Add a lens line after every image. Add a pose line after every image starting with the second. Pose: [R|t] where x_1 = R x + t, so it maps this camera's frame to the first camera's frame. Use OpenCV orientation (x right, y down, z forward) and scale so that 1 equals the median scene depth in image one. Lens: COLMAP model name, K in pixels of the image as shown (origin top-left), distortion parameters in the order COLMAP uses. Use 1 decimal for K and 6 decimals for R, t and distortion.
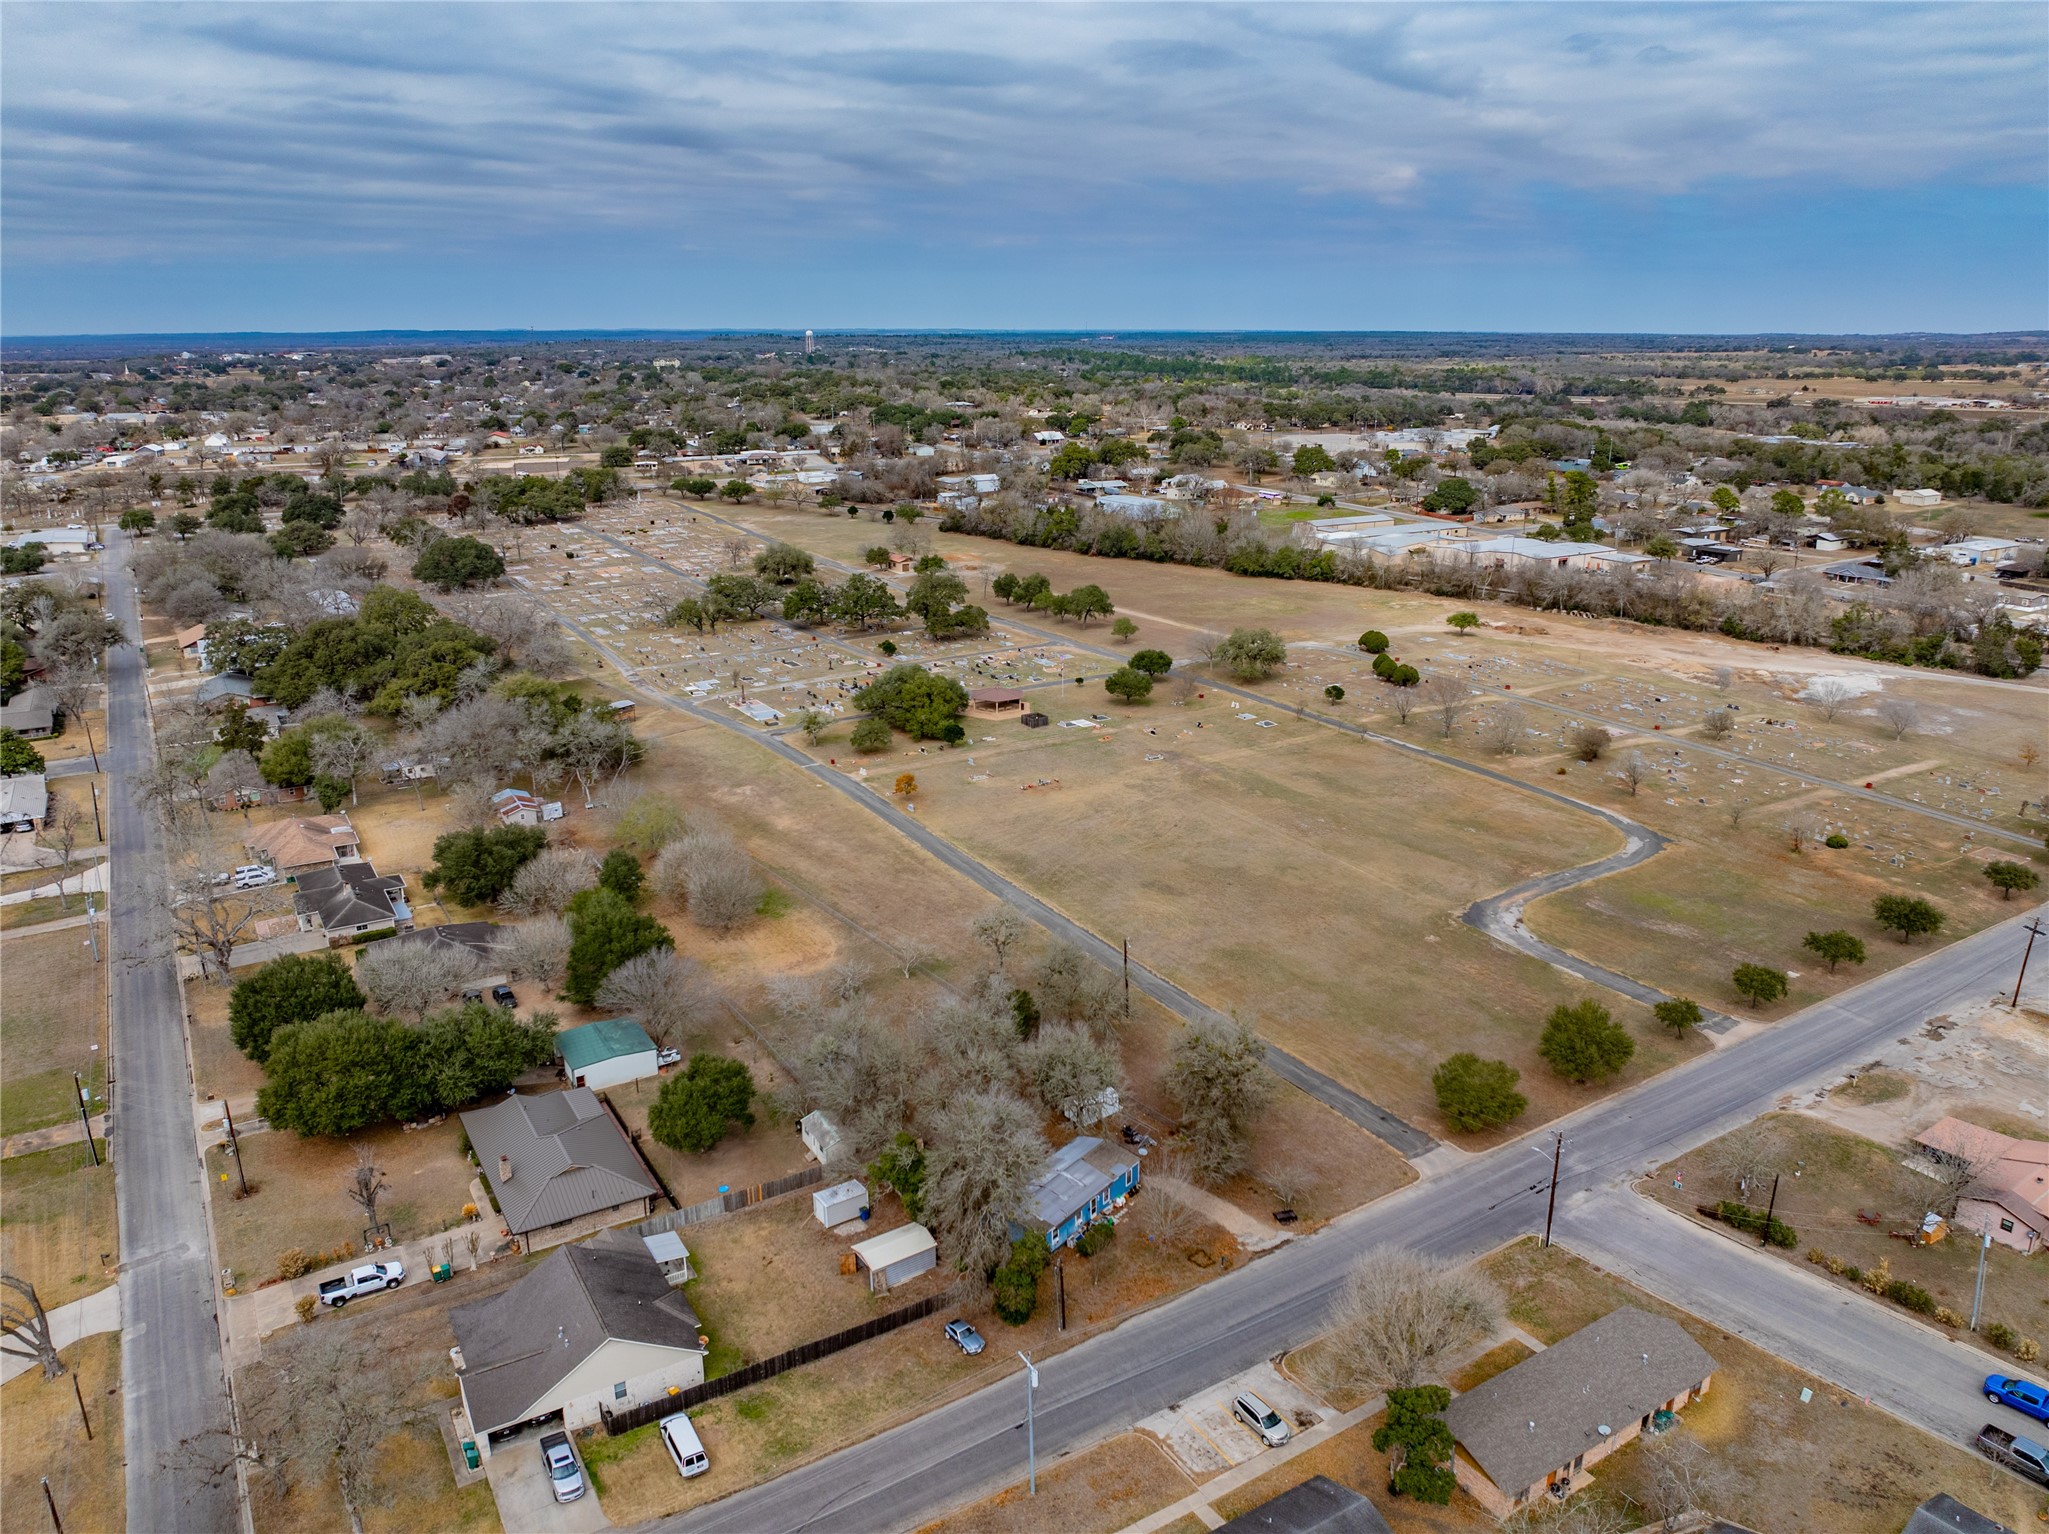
lens RADIAL K [[1457.3, 0, 1048.5], [0, 1457.3, 759.1], [0, 0, 1]] dist [-0.033521, 0.003153]
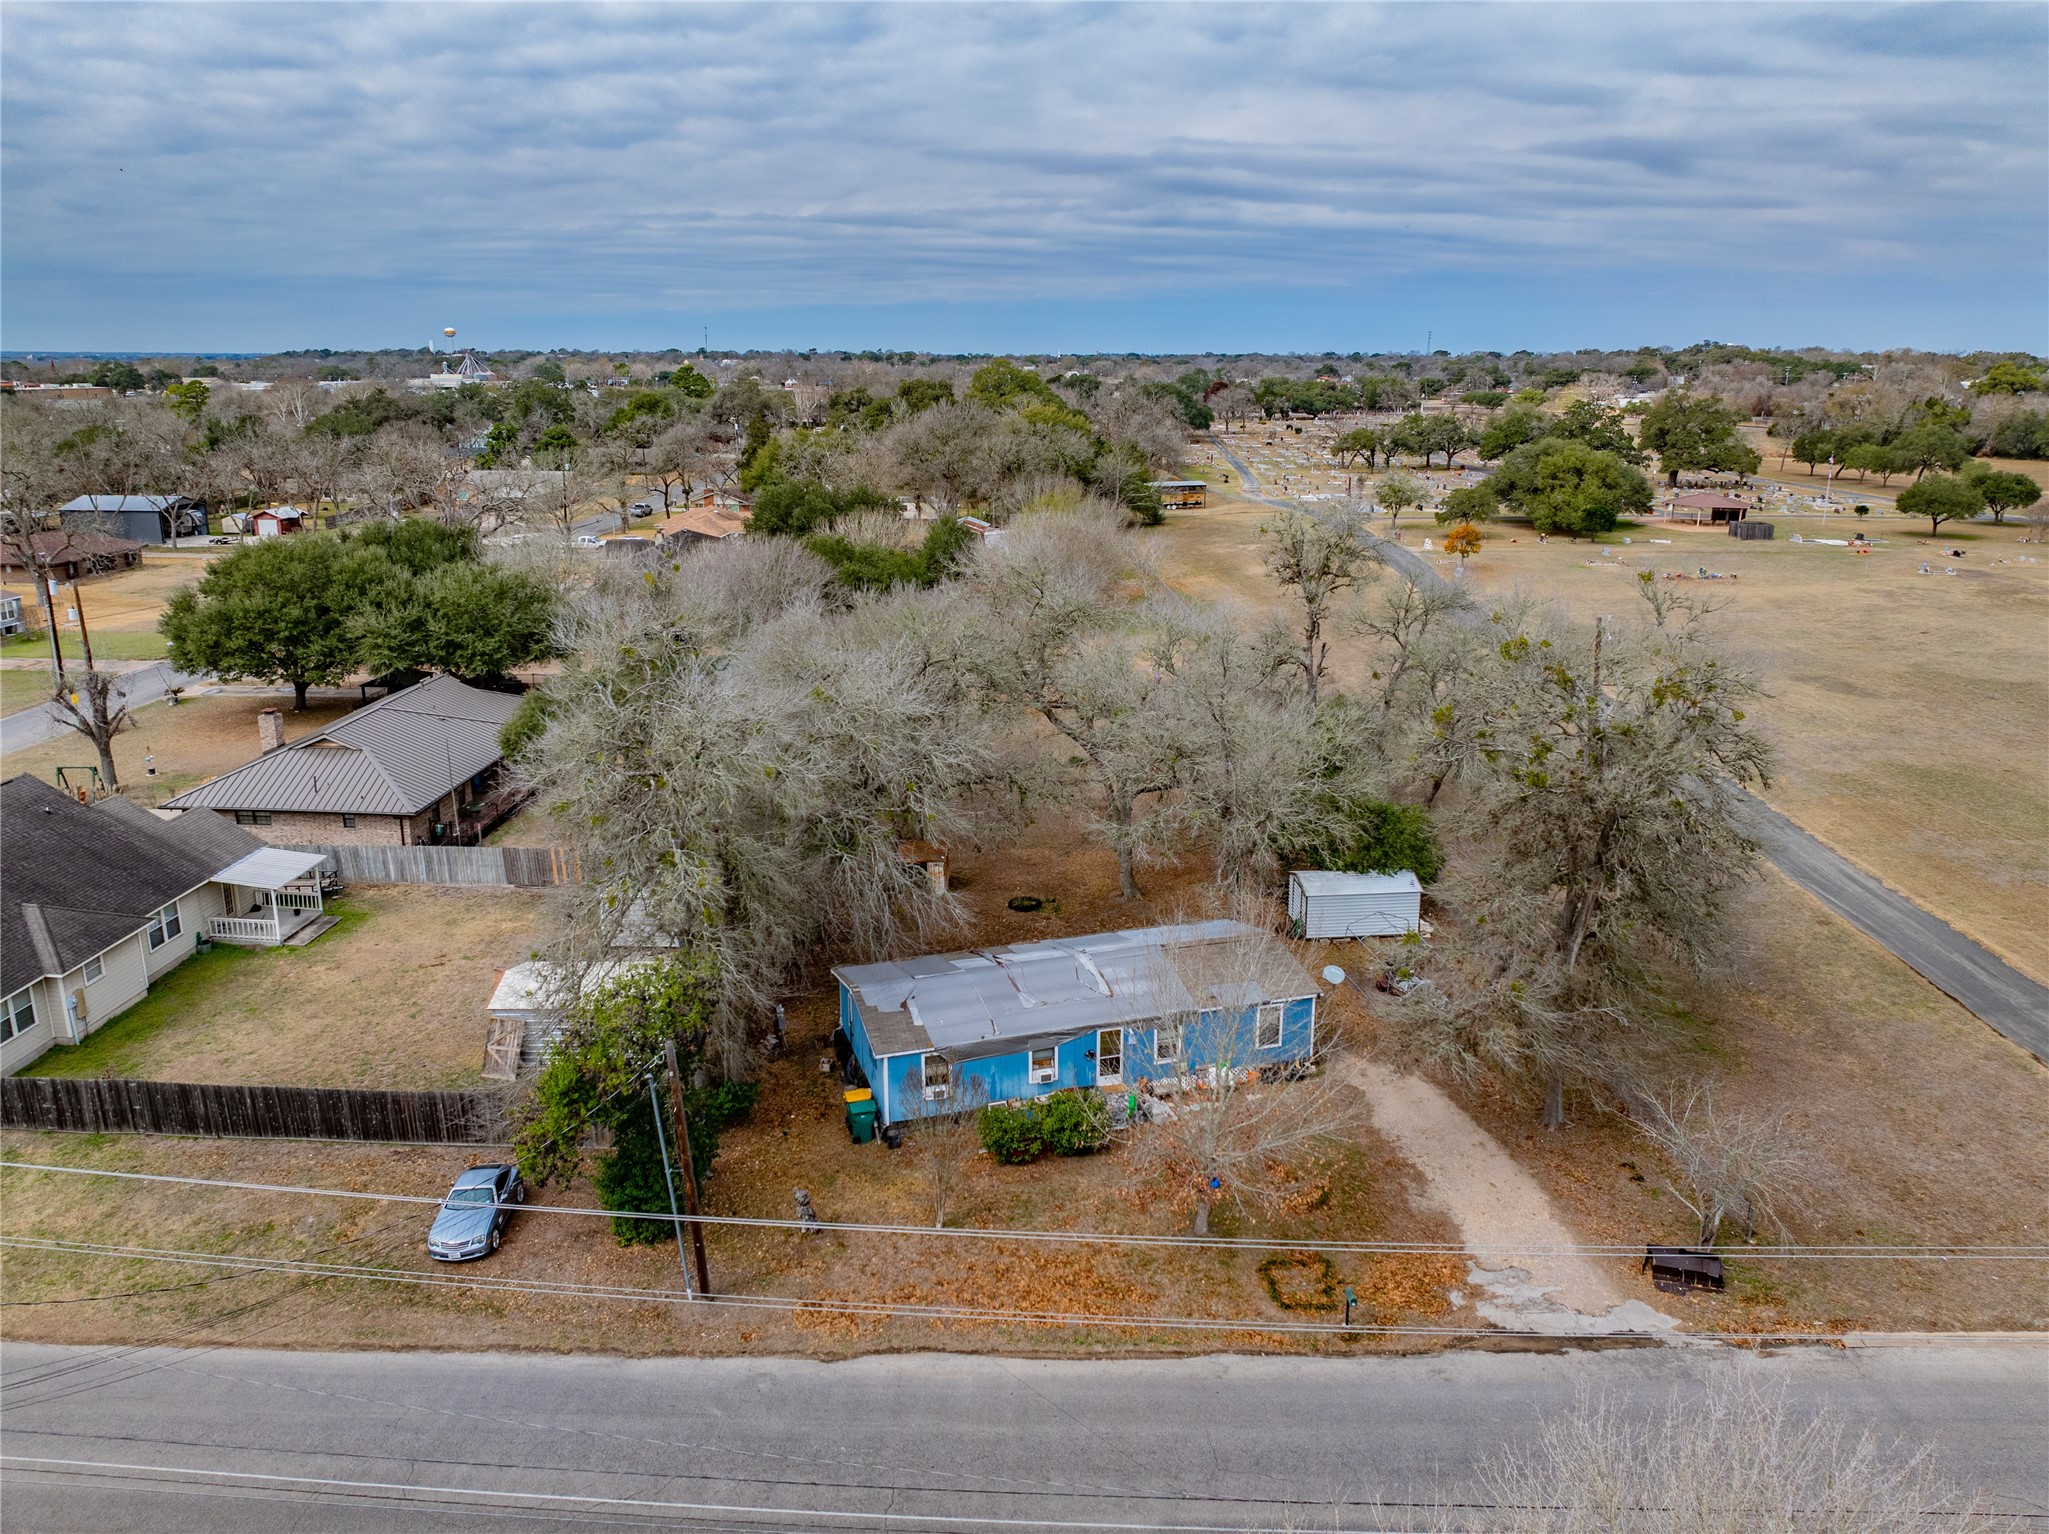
lens RADIAL K [[1456.6, 0, 1033.4], [0, 1456.6, 760.4], [0, 0, 1]] dist [-0.047881, 0.014184]
pose [[0.822359, 0.150310, -0.548756, 0.192087], [-0.165945, 0.985904, 0.021367, 0.224081], [0.544232, 0.073492, 0.835709, 0.662503]]
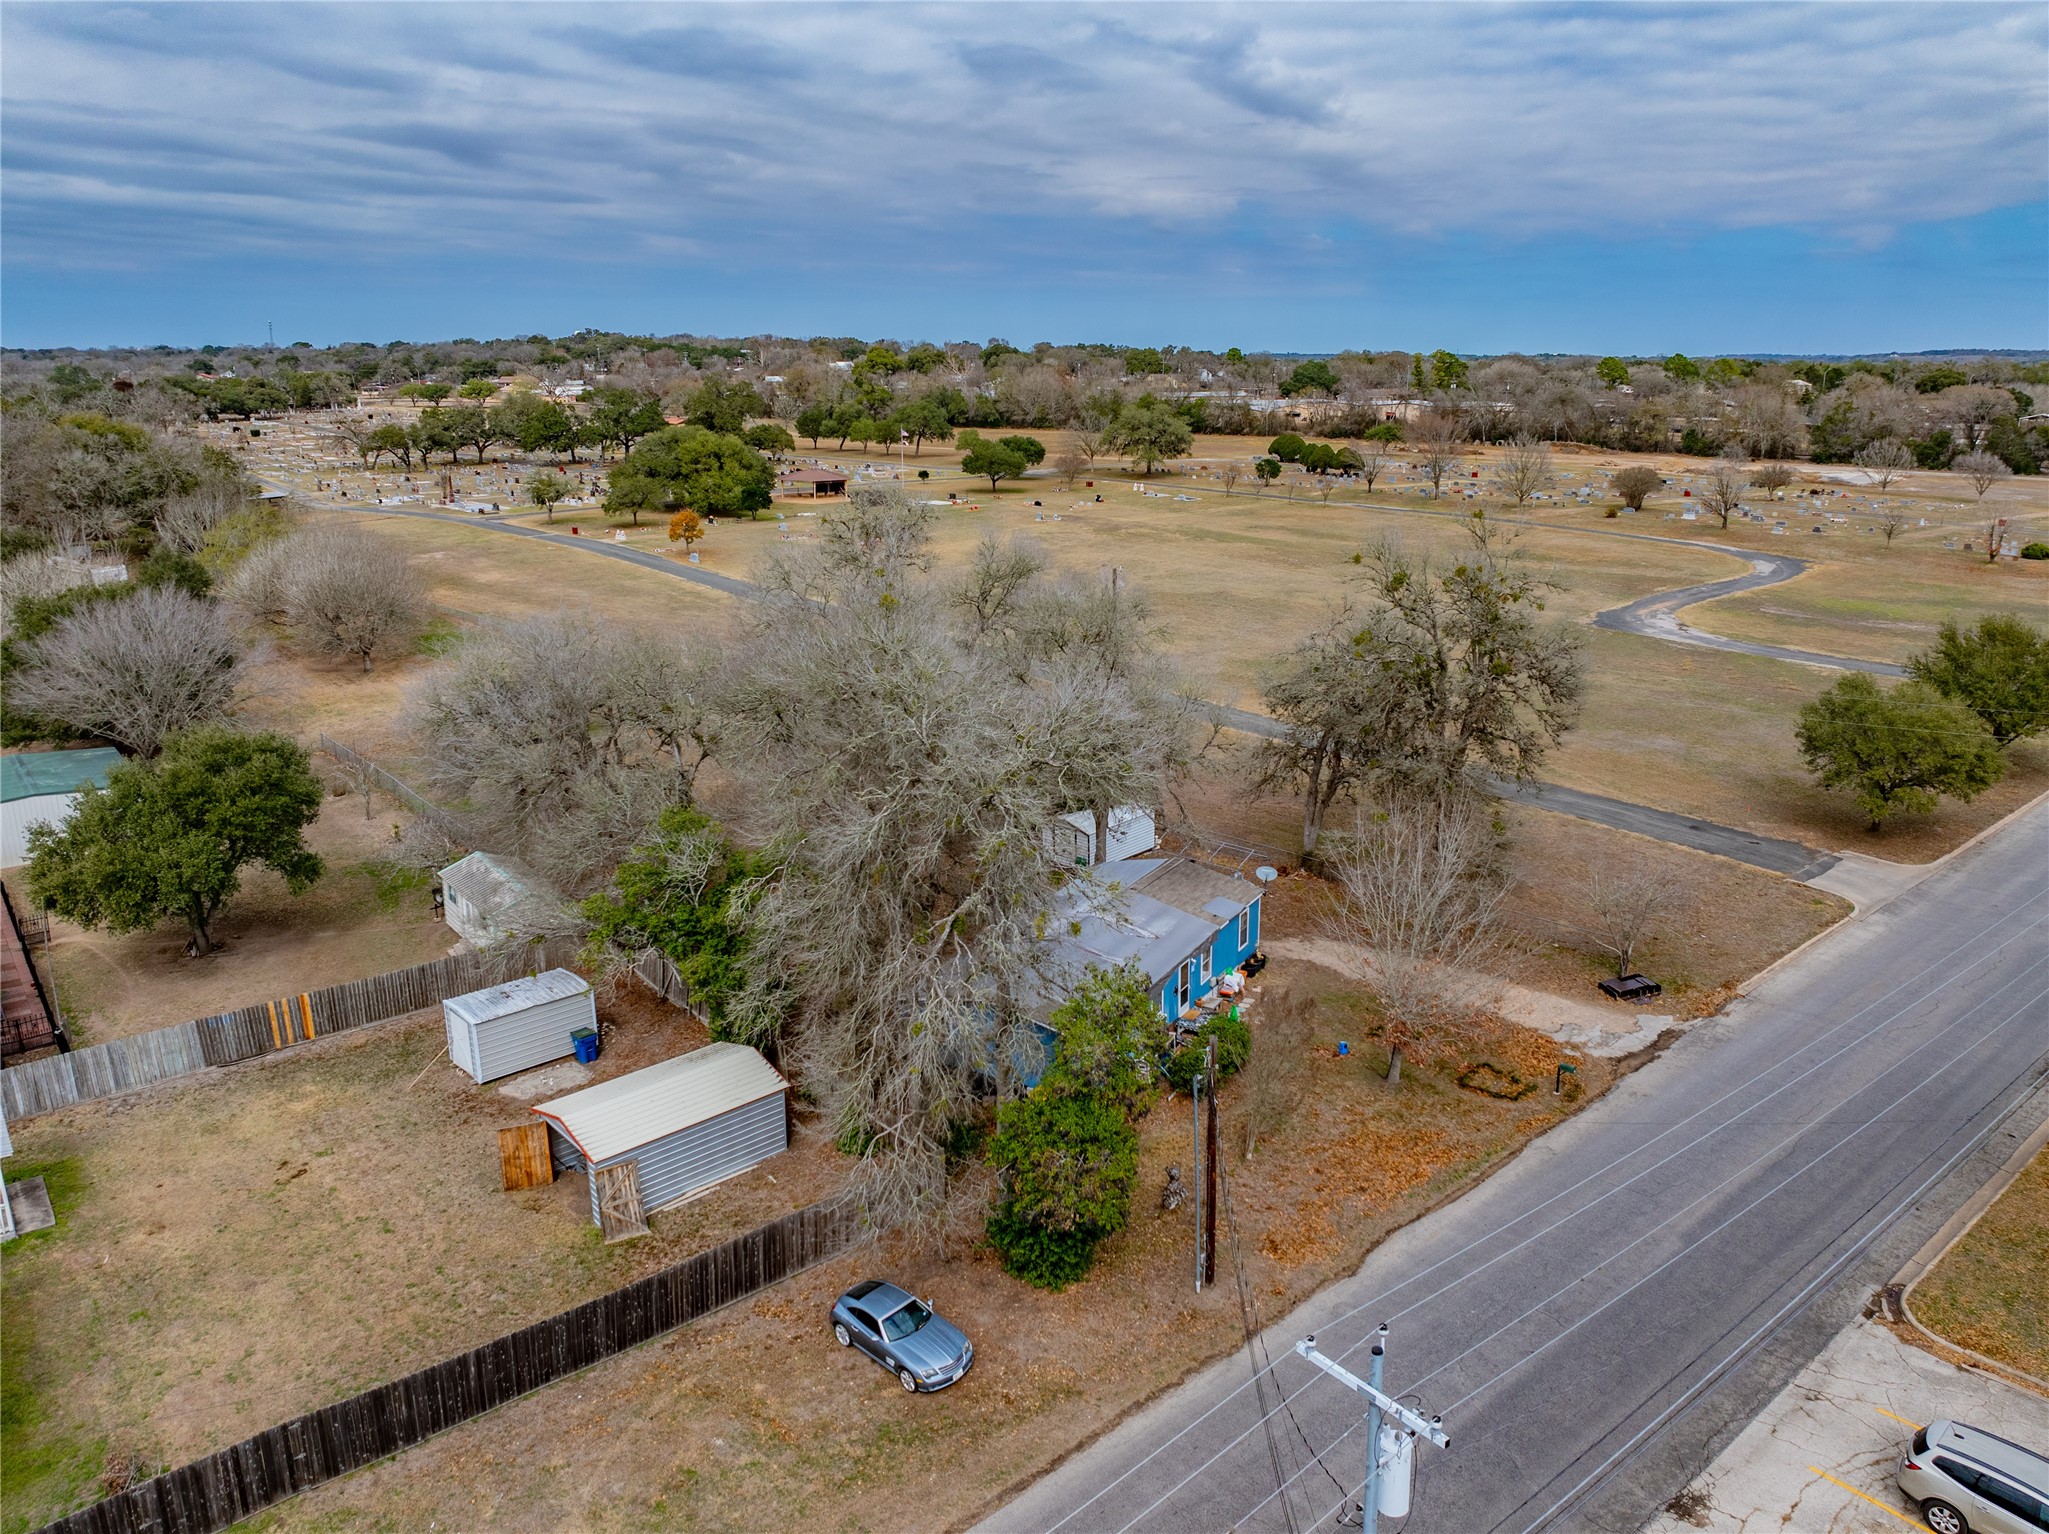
lens RADIAL K [[1456.6, 0, 1033.4], [0, 1456.6, 760.4], [0, 0, 1]] dist [-0.047881, 0.014184]
pose [[0.990814, -0.036617, 0.130177, -0.055747], [0.039444, 0.999037, -0.019207, 0.243663], [-0.129348, 0.024165, 0.991305, 0.592037]]
